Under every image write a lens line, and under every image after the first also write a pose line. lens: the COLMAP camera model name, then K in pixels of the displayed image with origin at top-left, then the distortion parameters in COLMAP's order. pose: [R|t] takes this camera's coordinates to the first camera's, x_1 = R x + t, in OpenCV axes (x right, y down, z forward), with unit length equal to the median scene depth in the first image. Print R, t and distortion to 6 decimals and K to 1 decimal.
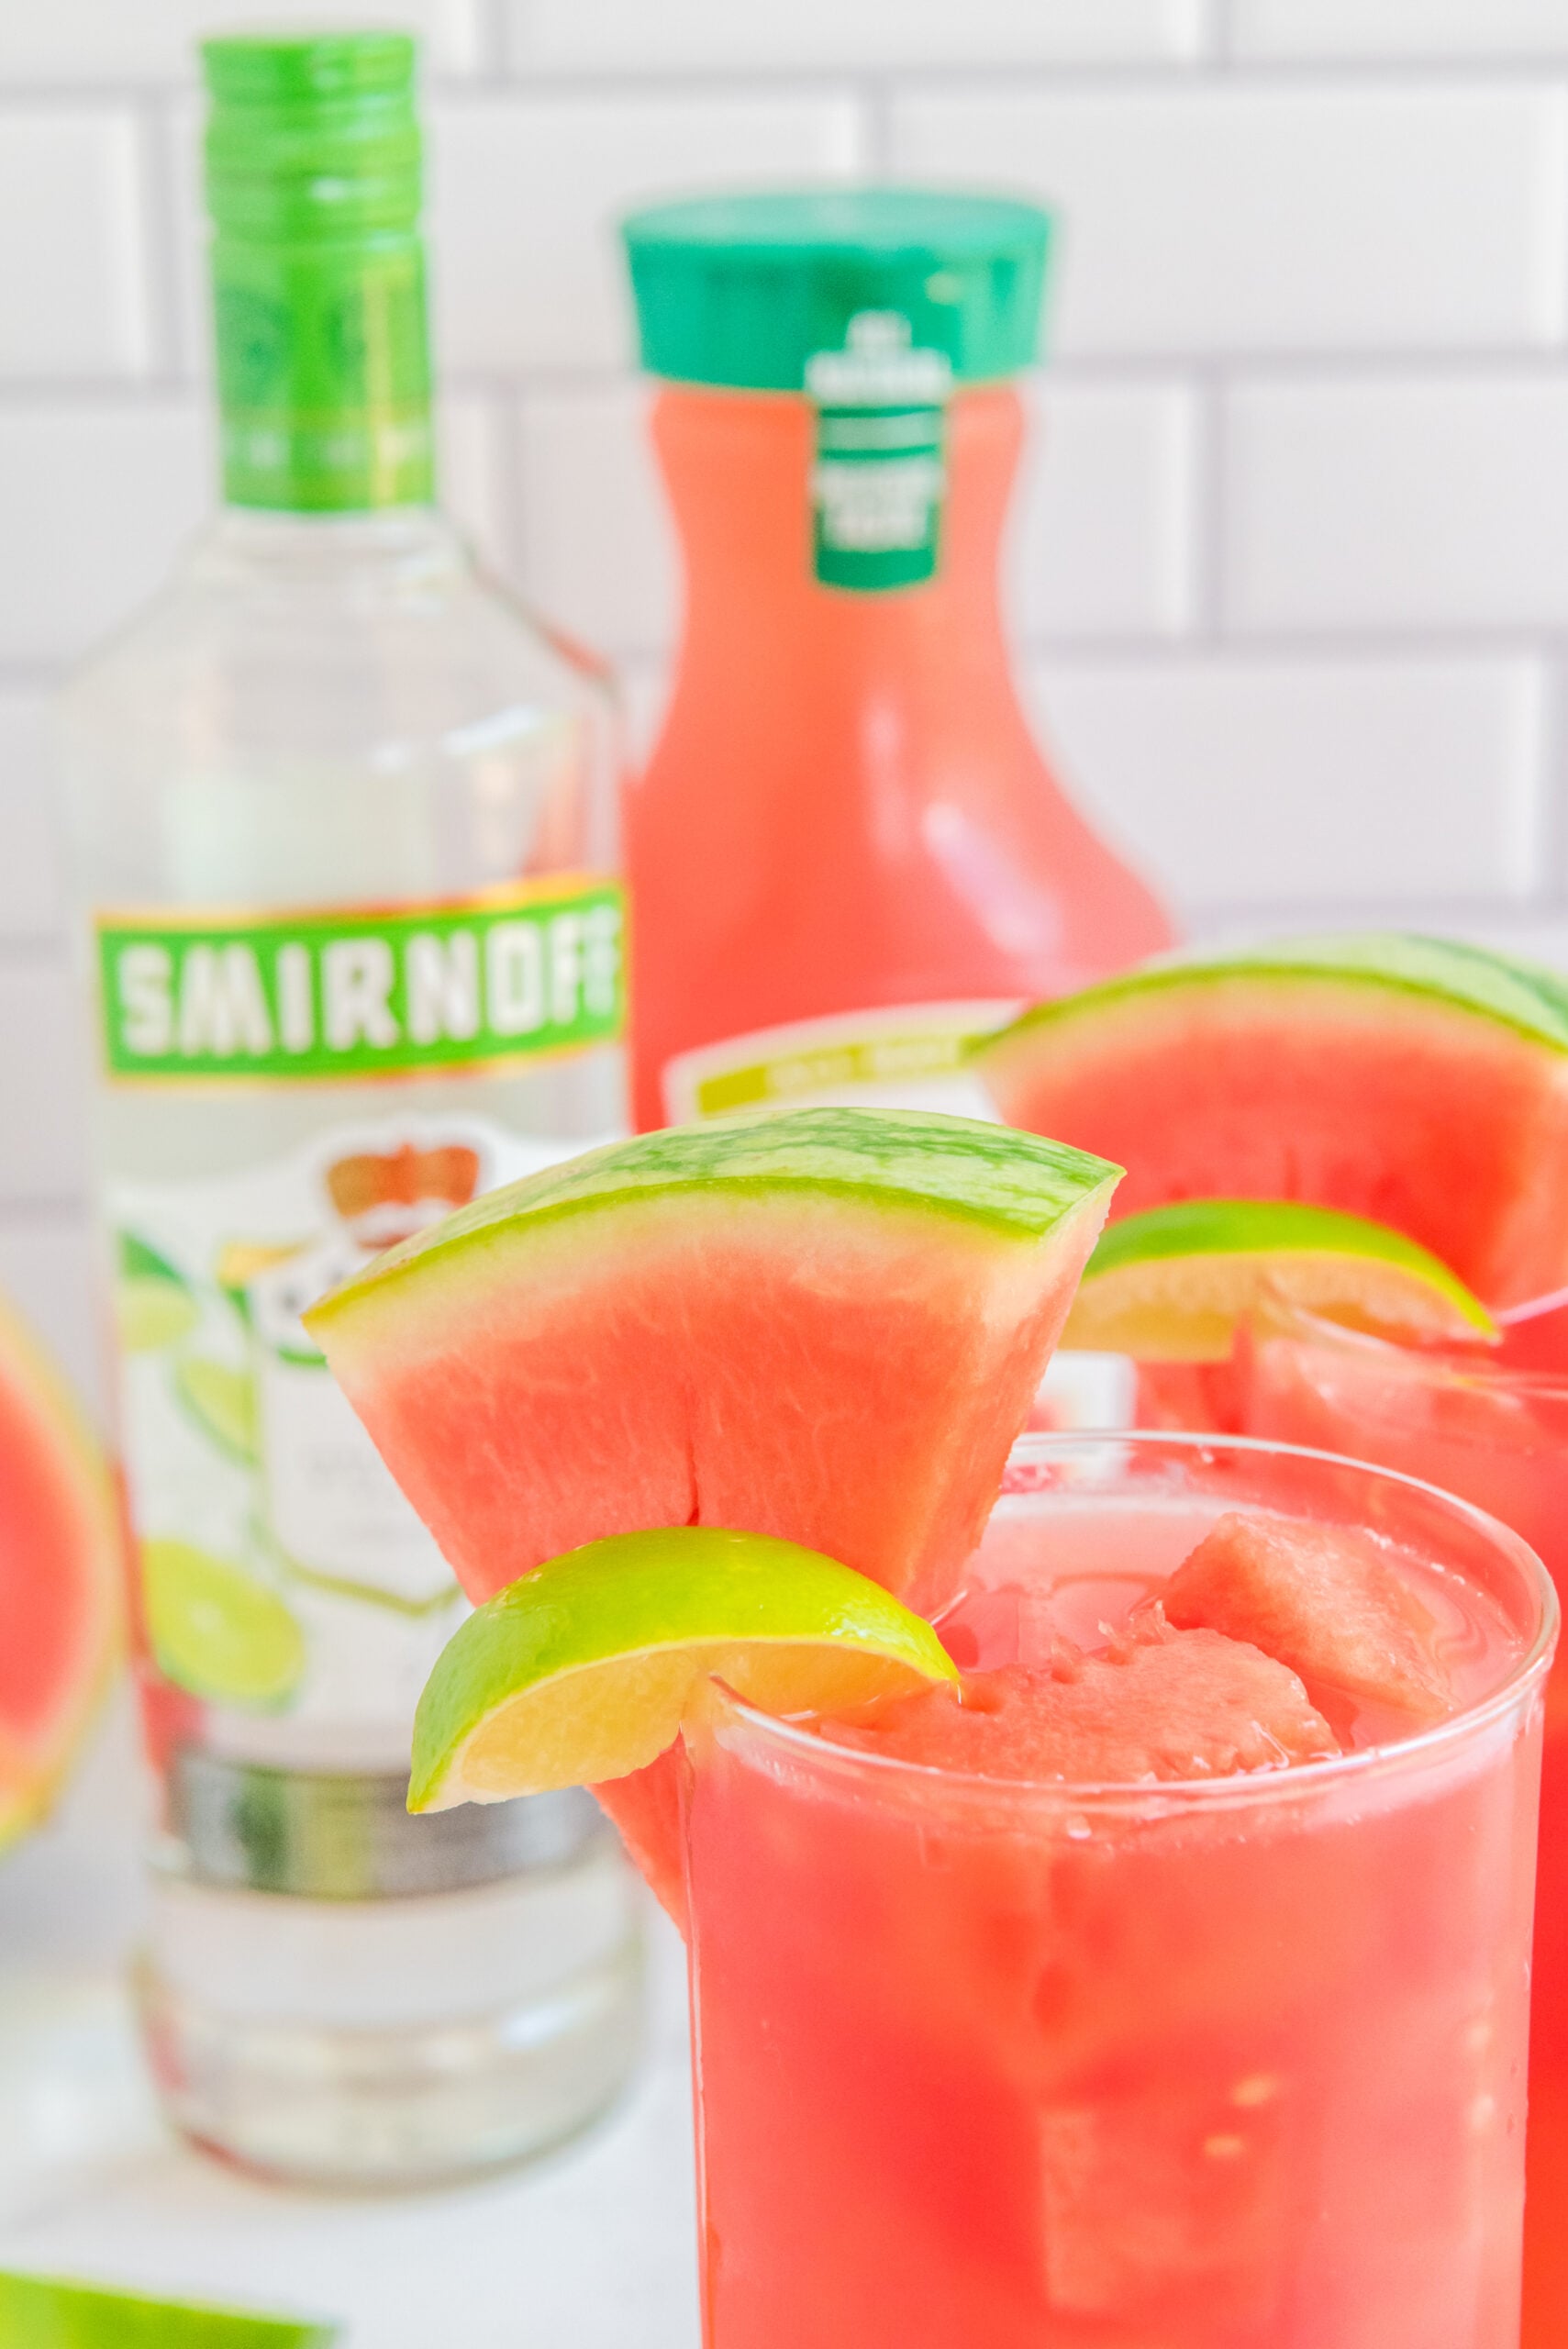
lens RADIAL K [[4740.8, 0, 787.2], [0, 4740.8, 1288.4], [0, 0, 1]] dist [0.022808, 0.017105]
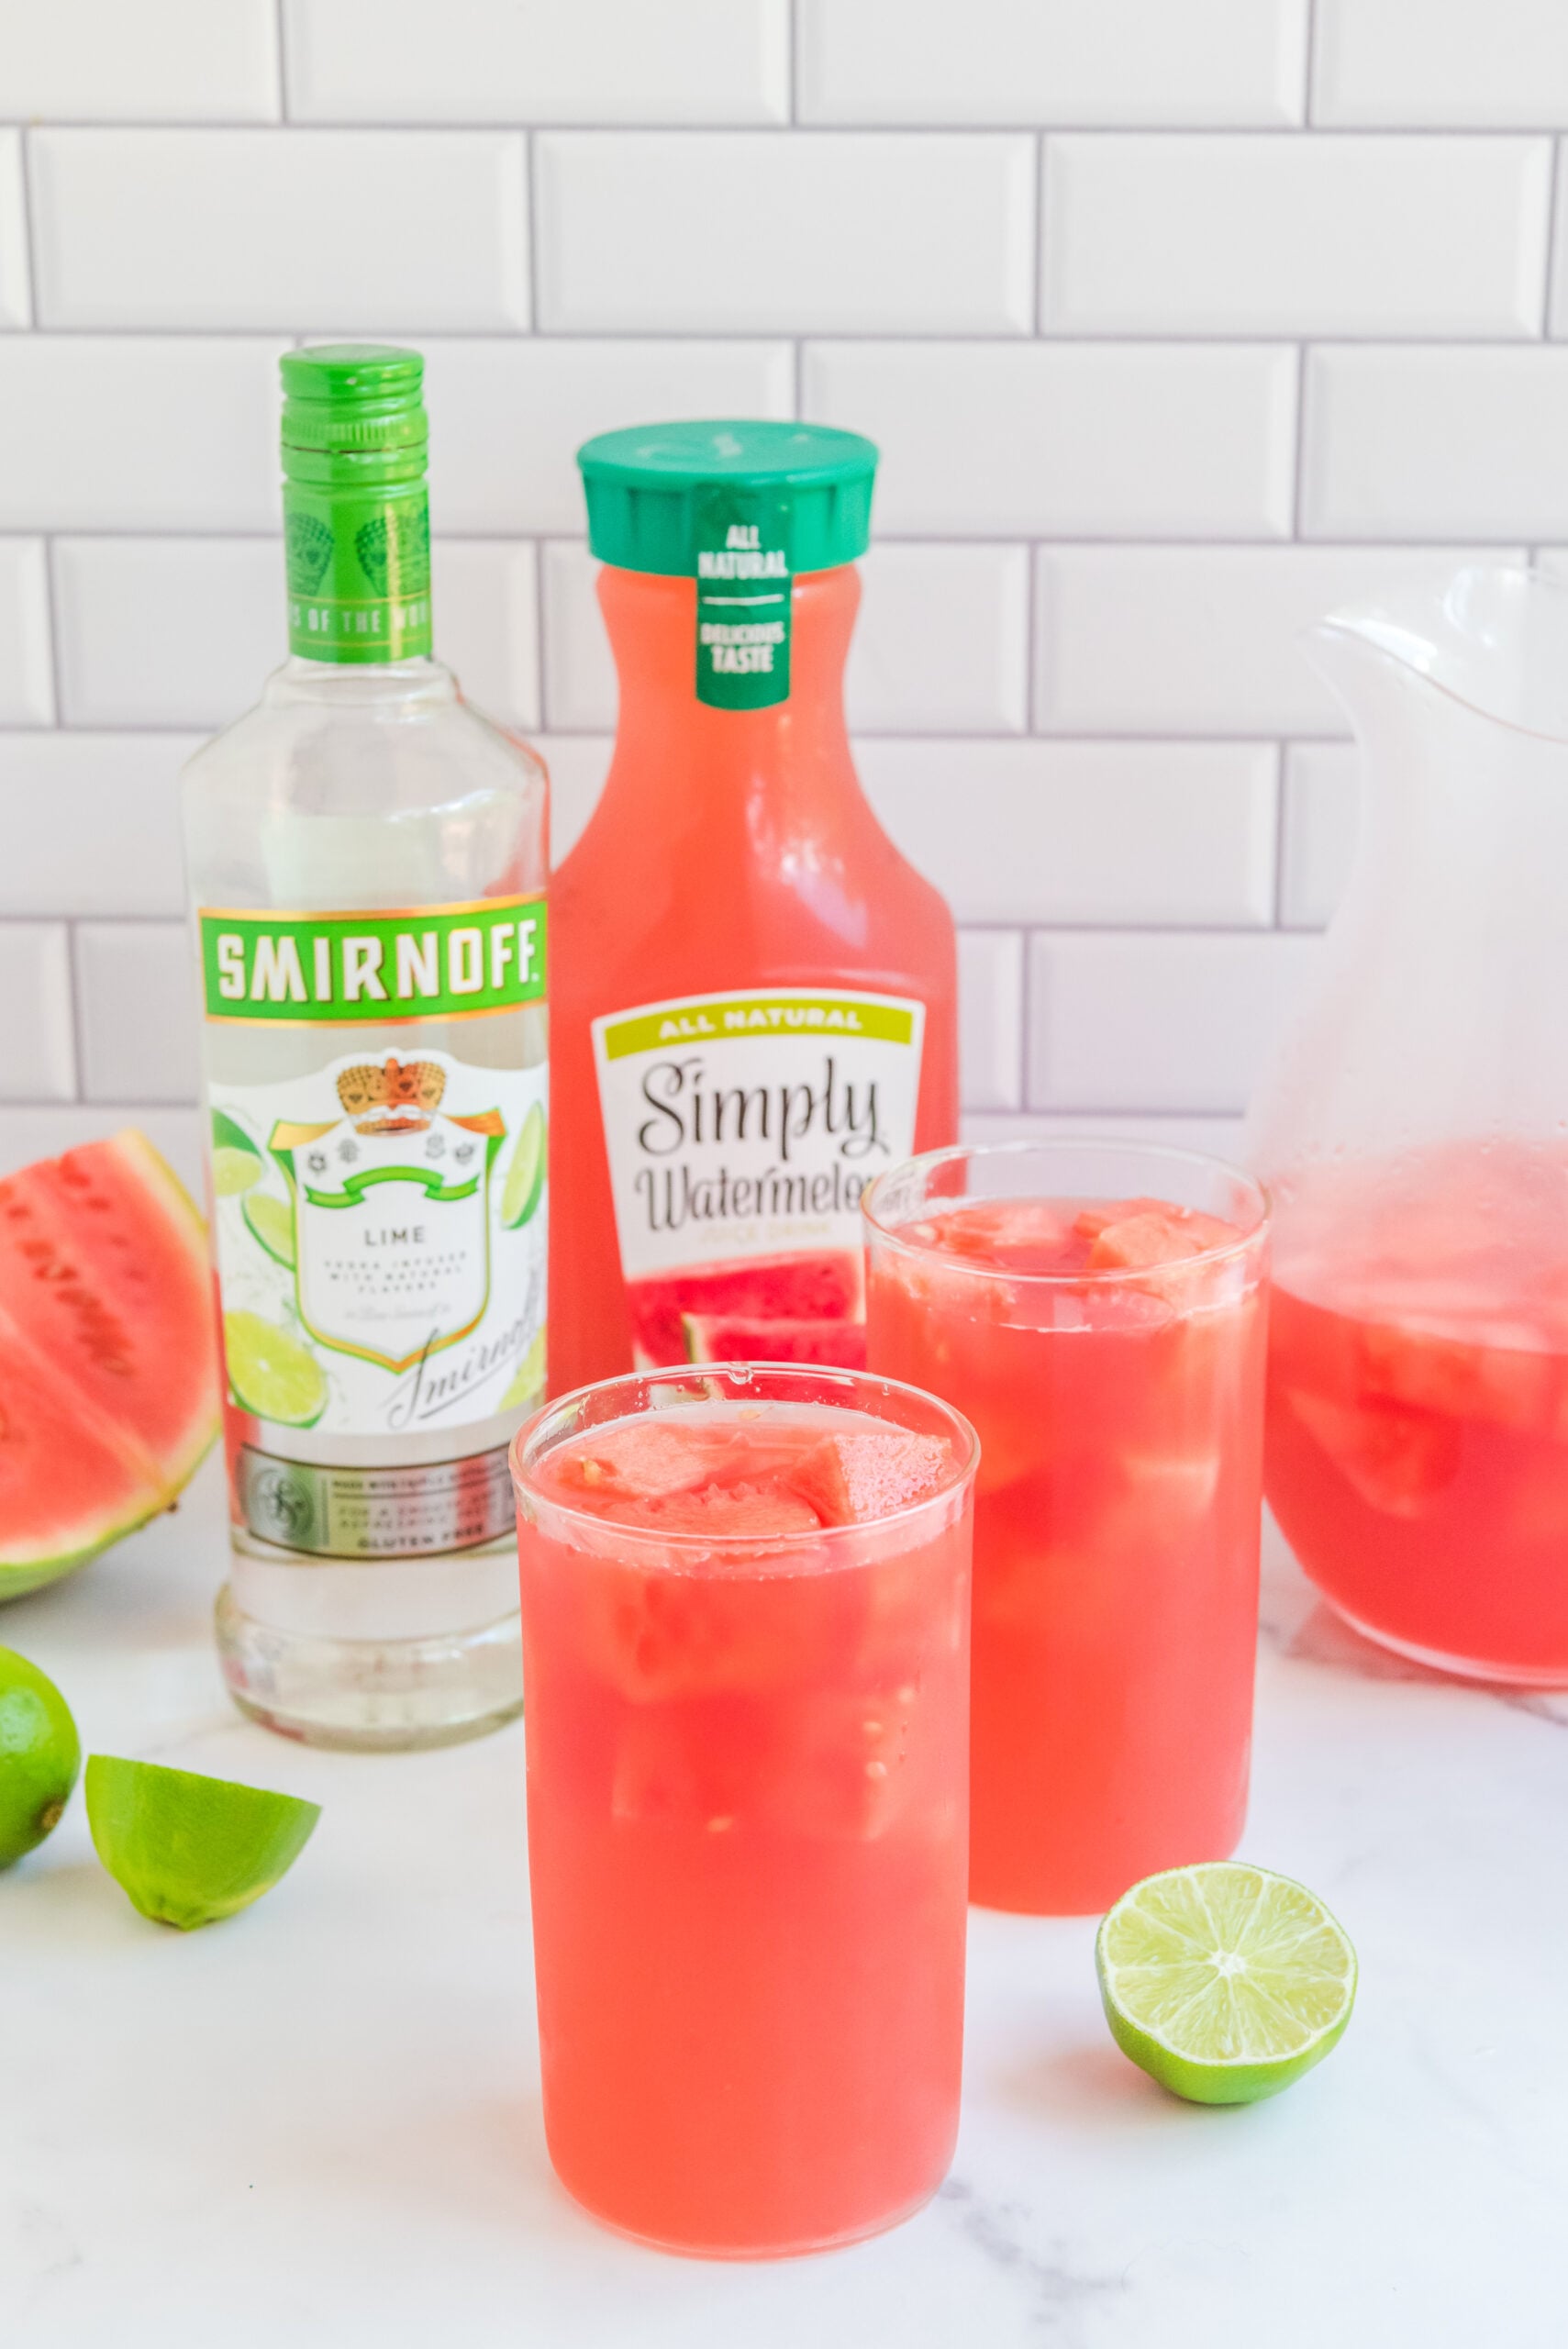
lens RADIAL K [[4124.3, 0, 681.2], [0, 4124.3, 1173.1], [0, 0, 1]] dist [0.029386, -0.029310]
pose [[0.997388, 0.037322, -0.061838, 0.122394], [-0.037596, 0.999288, -0.003261, 0.007807], [0.061672, 0.005578, 0.998081, -0.430142]]
